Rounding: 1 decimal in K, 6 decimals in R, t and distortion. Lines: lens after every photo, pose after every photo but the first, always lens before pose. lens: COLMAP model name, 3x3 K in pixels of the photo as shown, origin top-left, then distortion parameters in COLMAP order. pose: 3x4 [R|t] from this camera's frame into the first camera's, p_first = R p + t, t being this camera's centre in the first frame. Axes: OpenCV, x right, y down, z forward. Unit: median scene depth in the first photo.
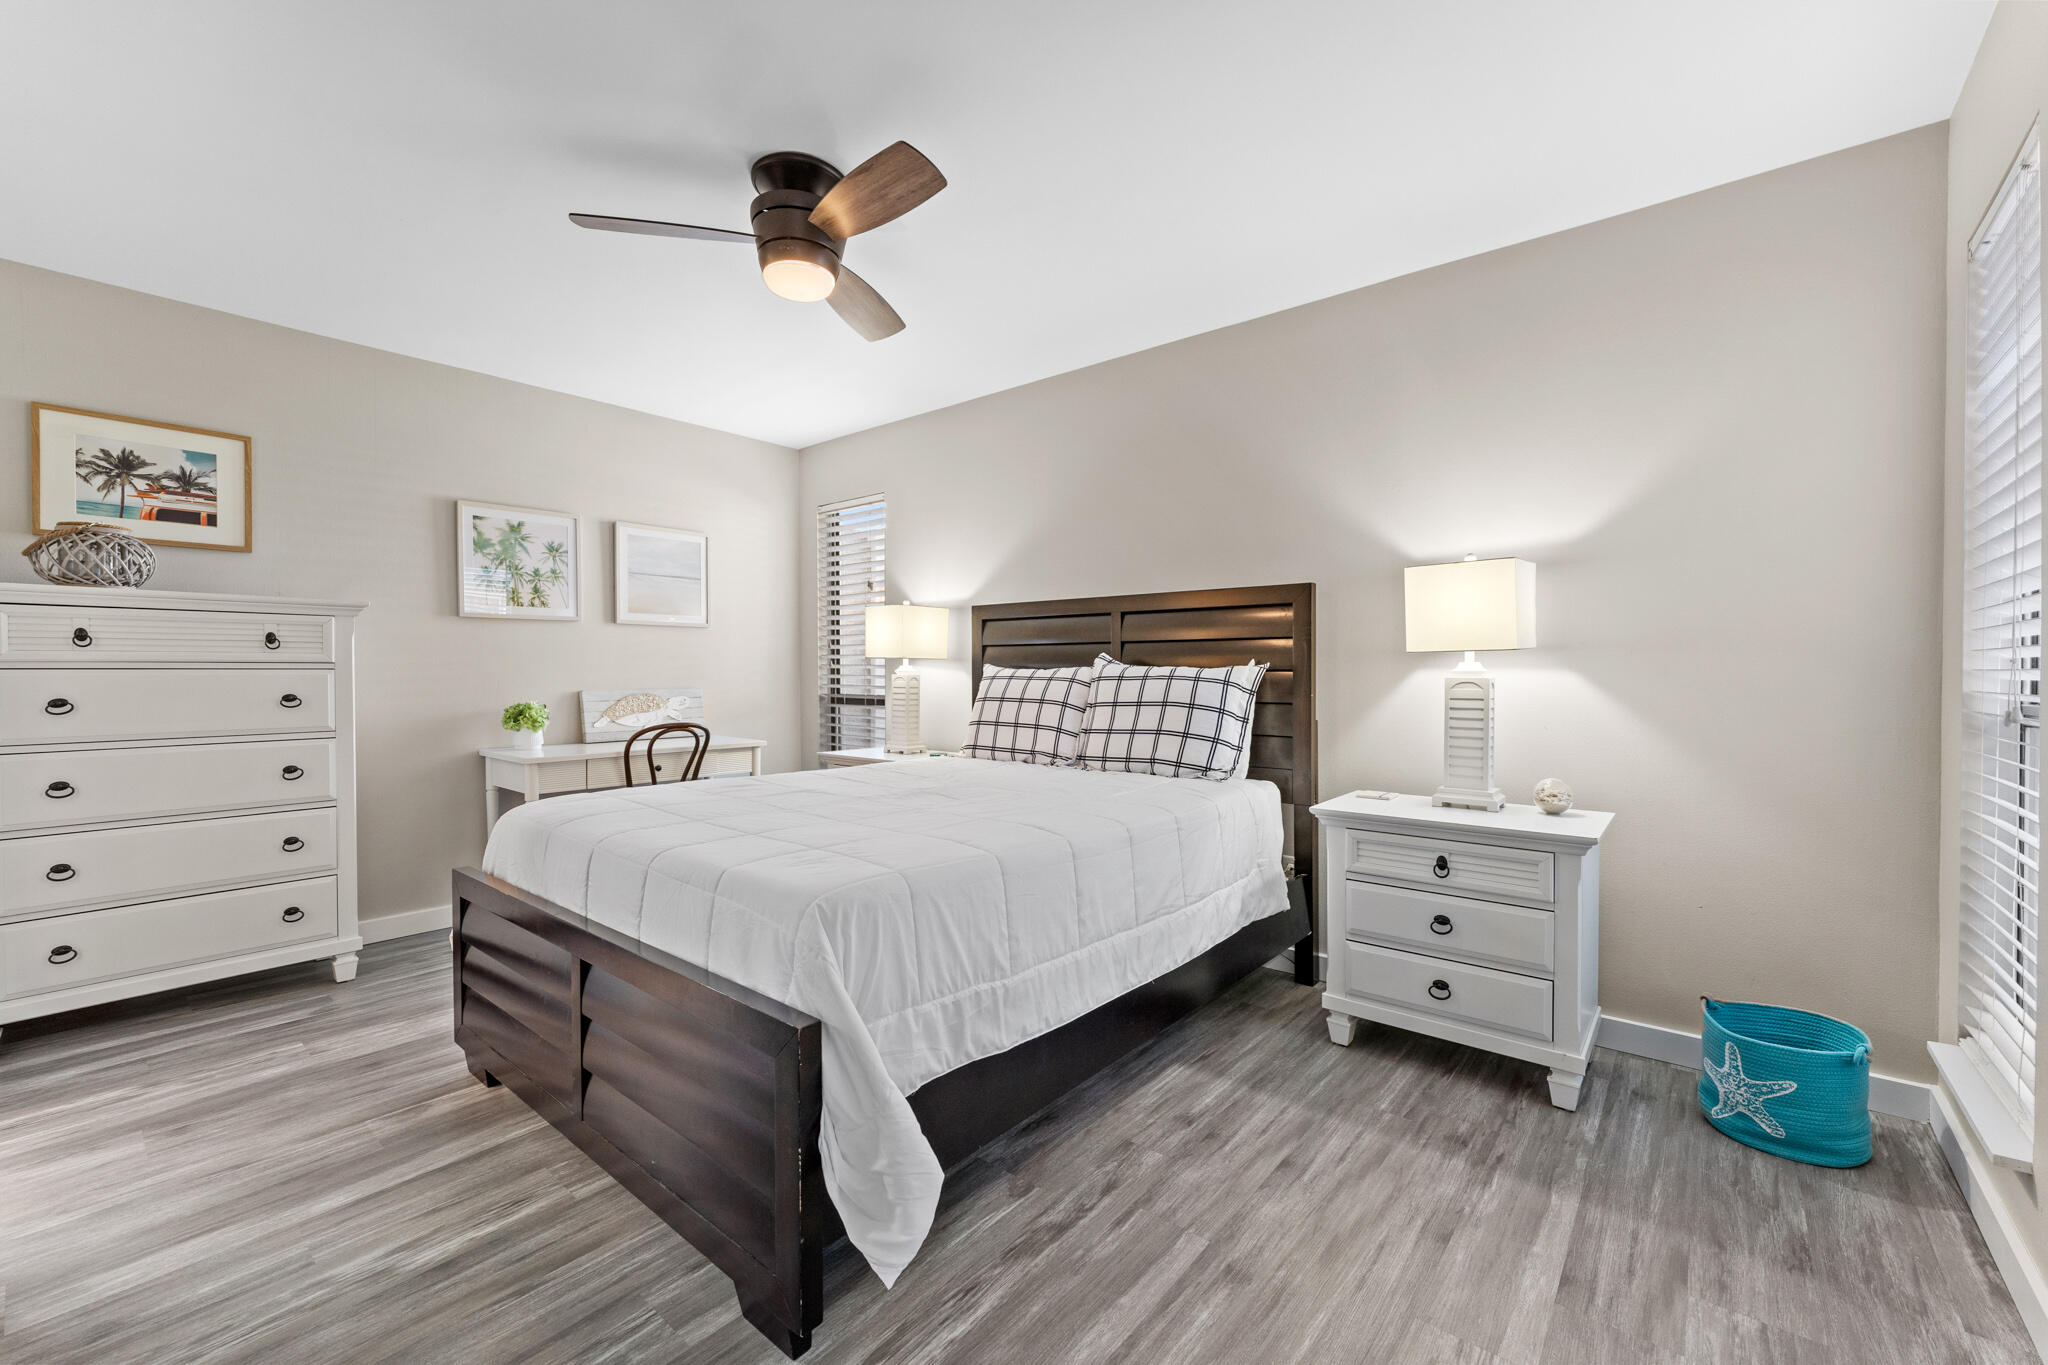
lens RADIAL K [[833.1, 0, 1024.3], [0, 833.1, 694.1], [0, 0, 1]] dist [0.001612, 0.000663]
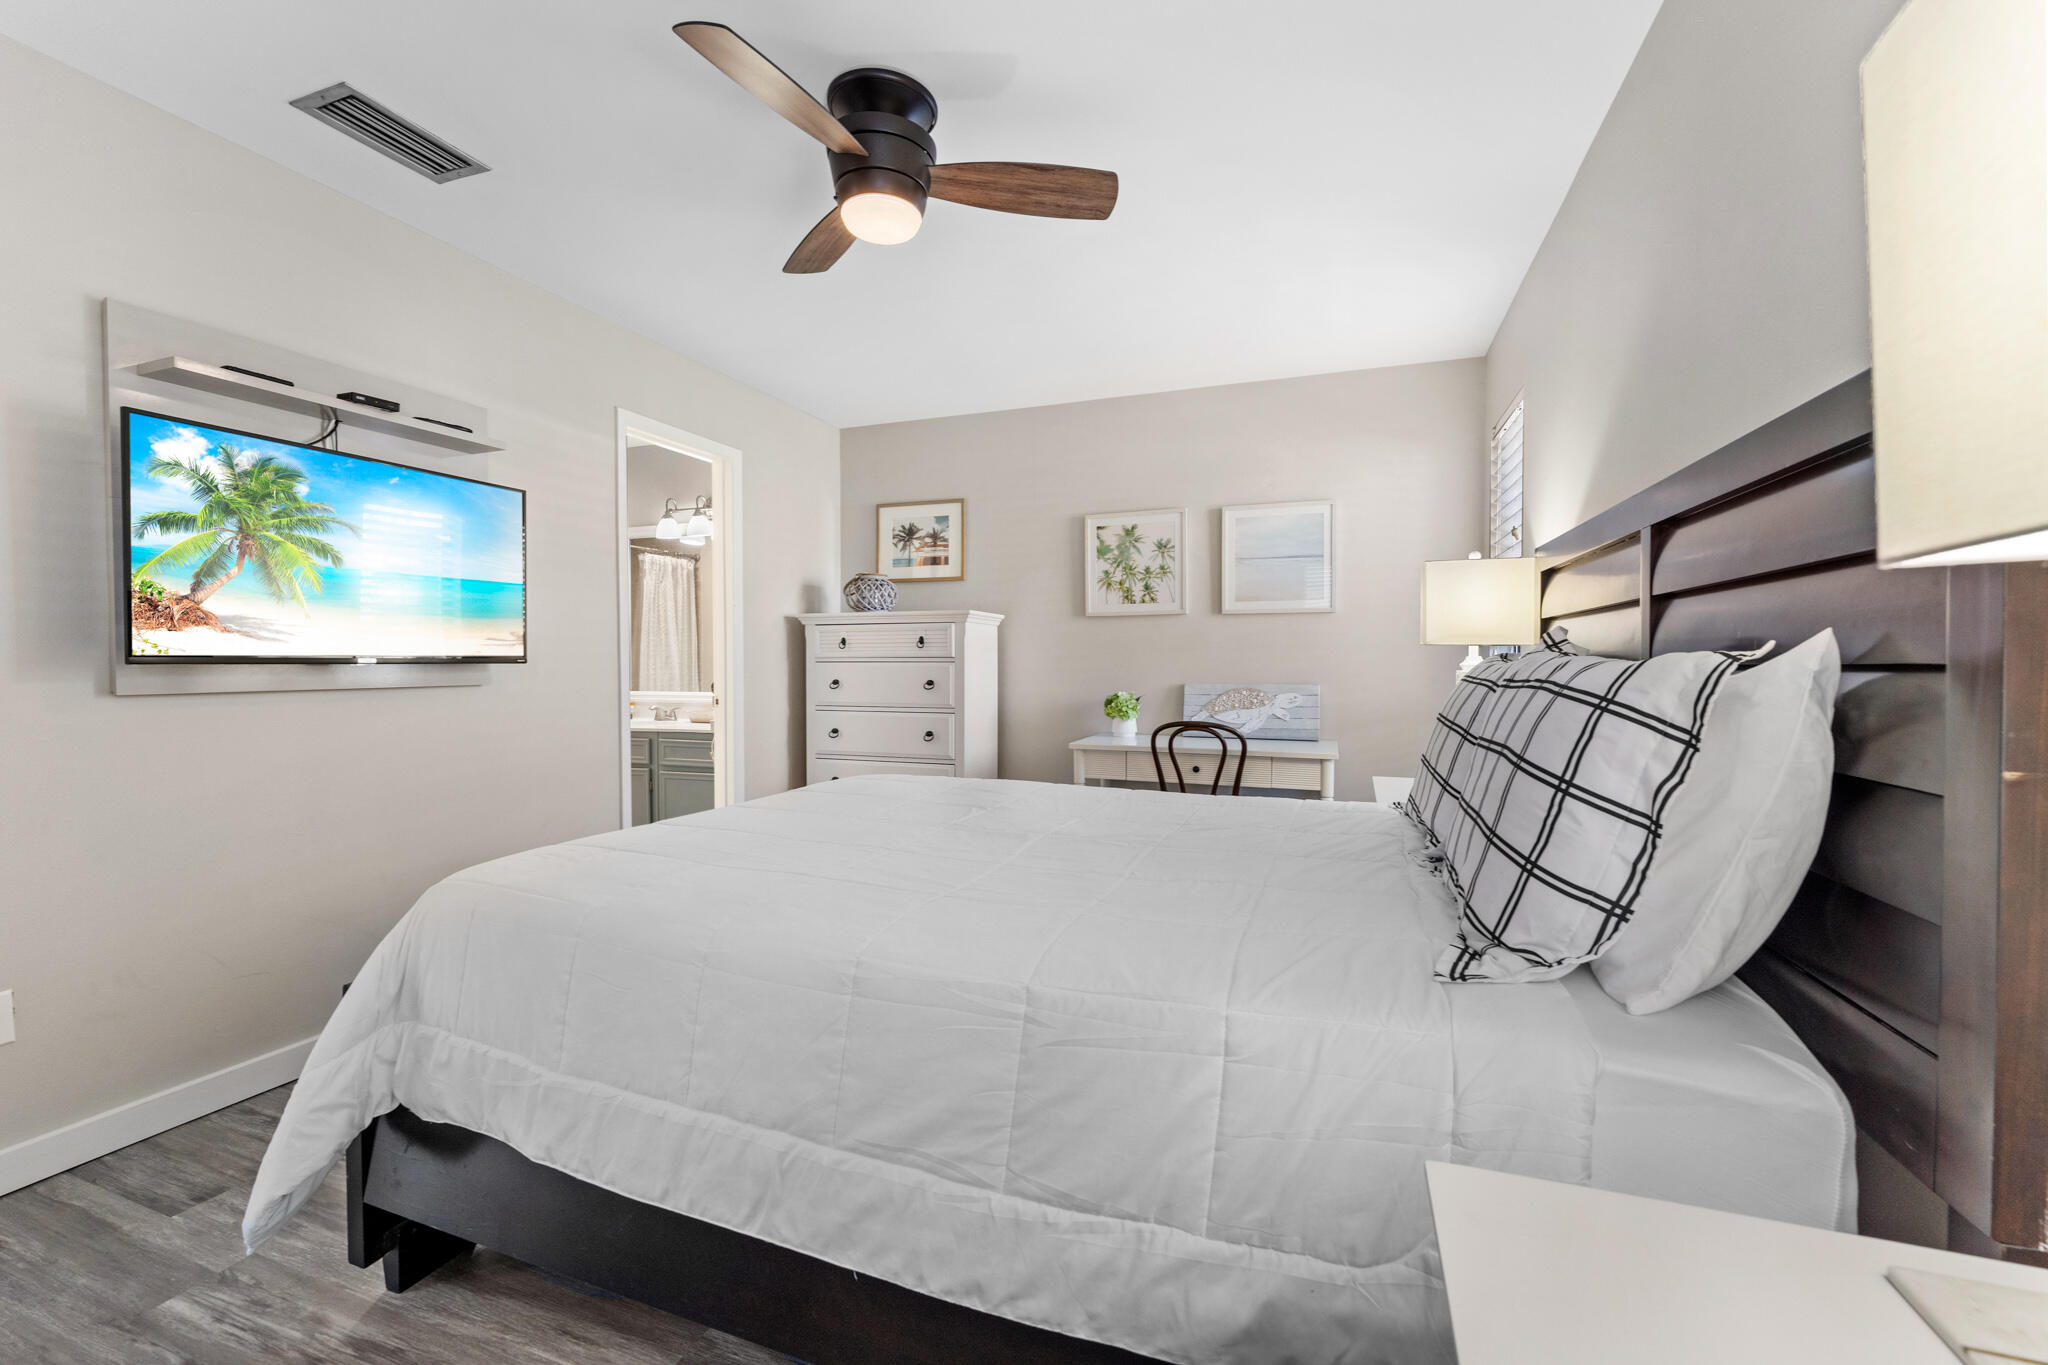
lens RADIAL K [[833.1, 0, 1024.3], [0, 833.1, 694.1], [0, 0, 1]] dist [0.001612, 0.000663]
pose [[0.325754, 0.035696, -0.944781, 0.378915], [-0.028807, 0.999198, 0.027819, -0.015002], [0.945016, 0.018154, 0.326521, 0.531827]]
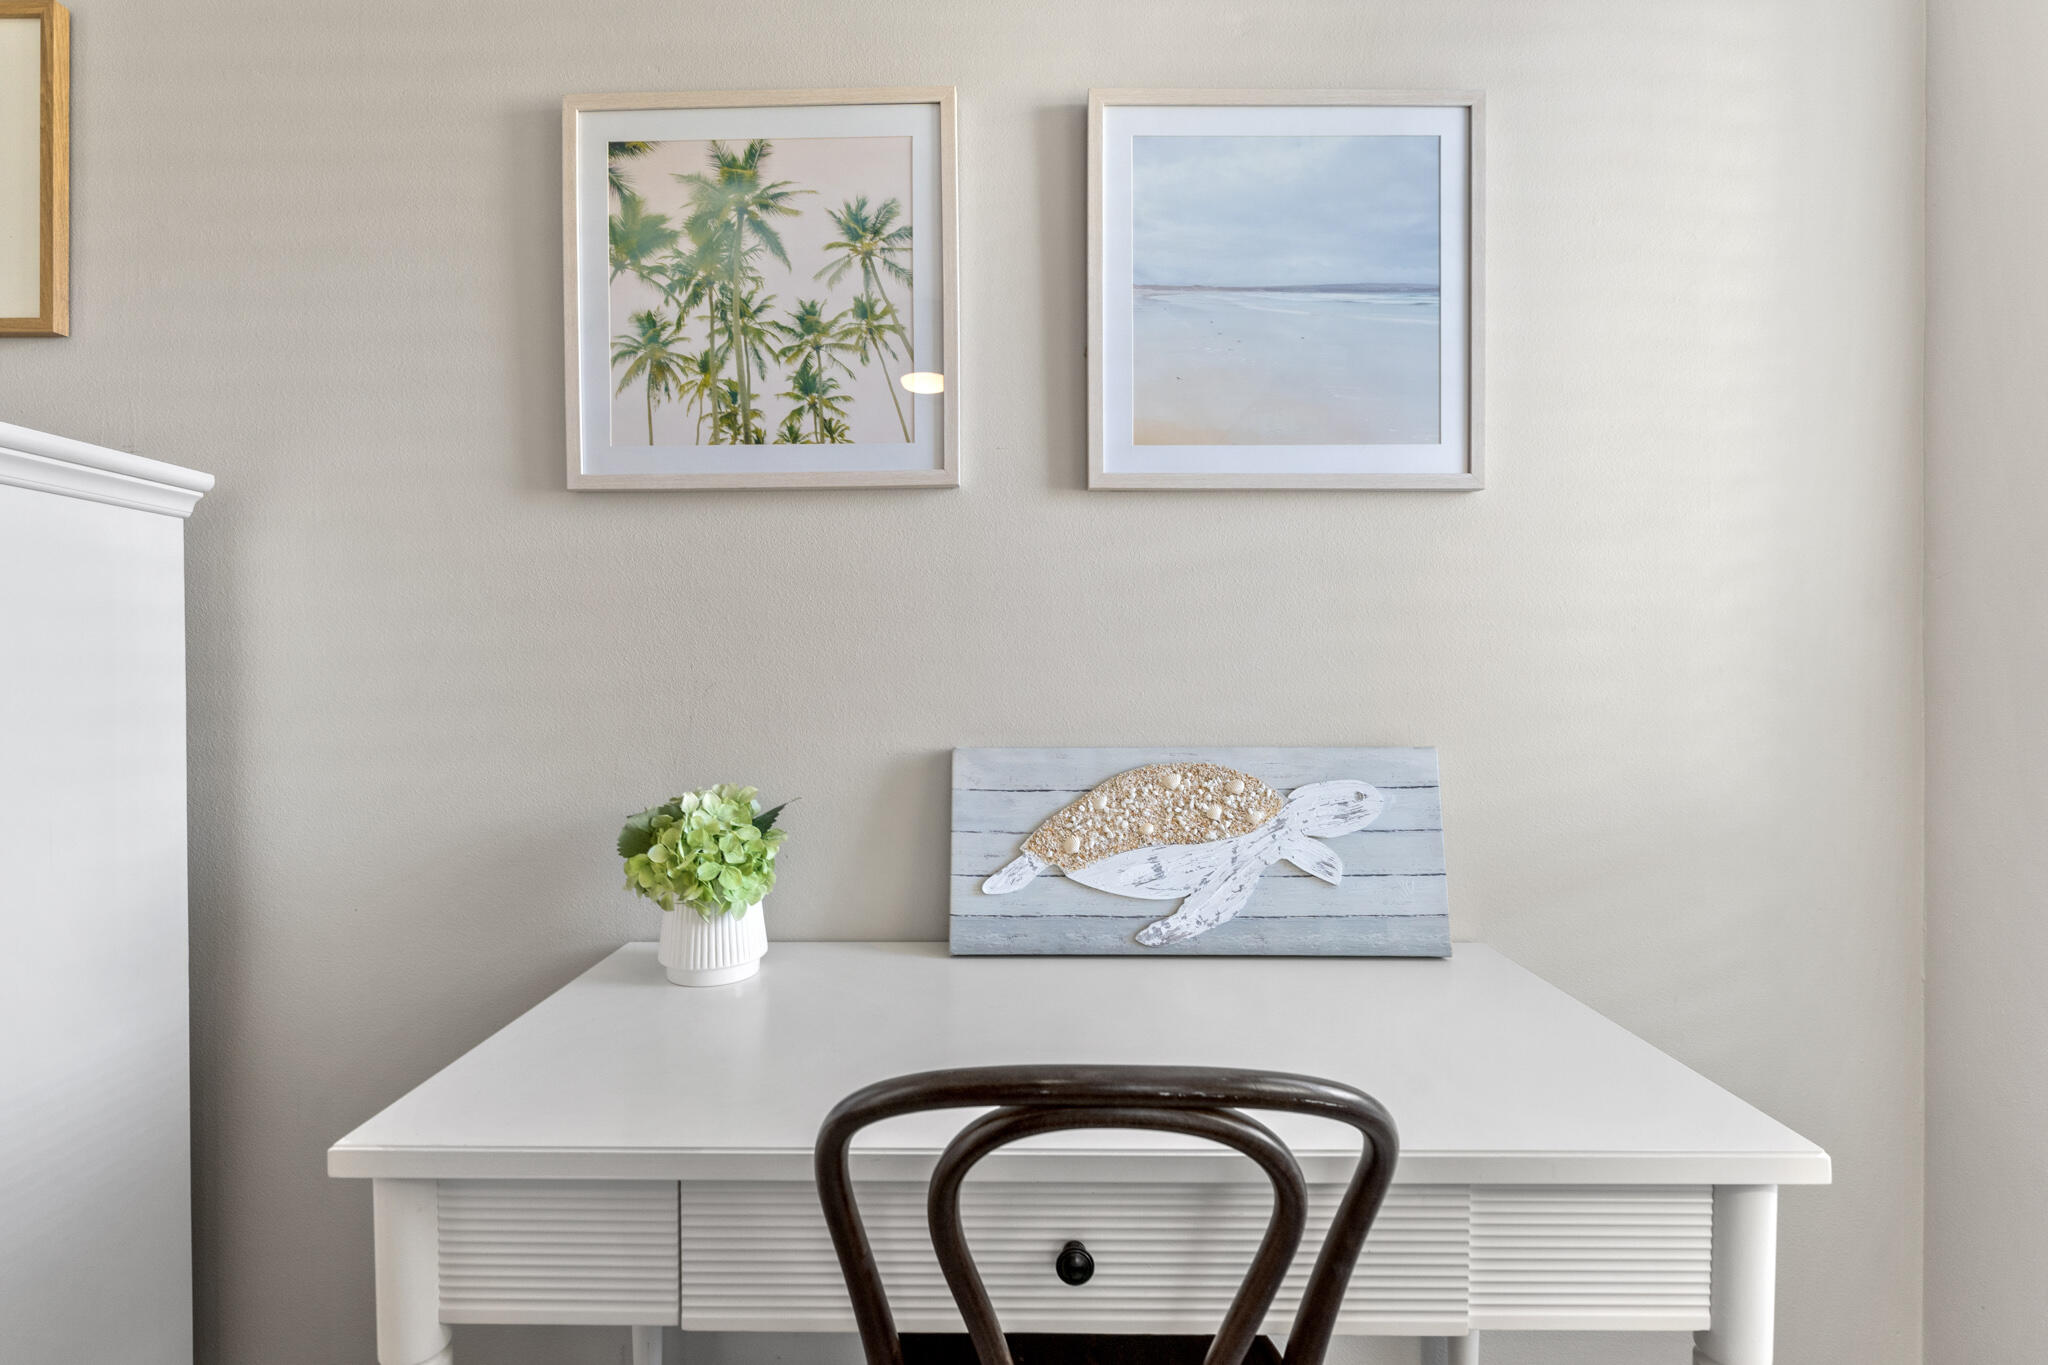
lens RADIAL K [[902.5, 0, 1024.0], [0, 902.5, 682.5], [0, 0, 1]] dist [-0.013458, -0.000014]
pose [[0.631991, 0.009136, -0.774922, -0.318302], [-0.023791, 0.999688, -0.007617, -0.025375], [0.774611, 0.023250, 0.632011, 0.902887]]
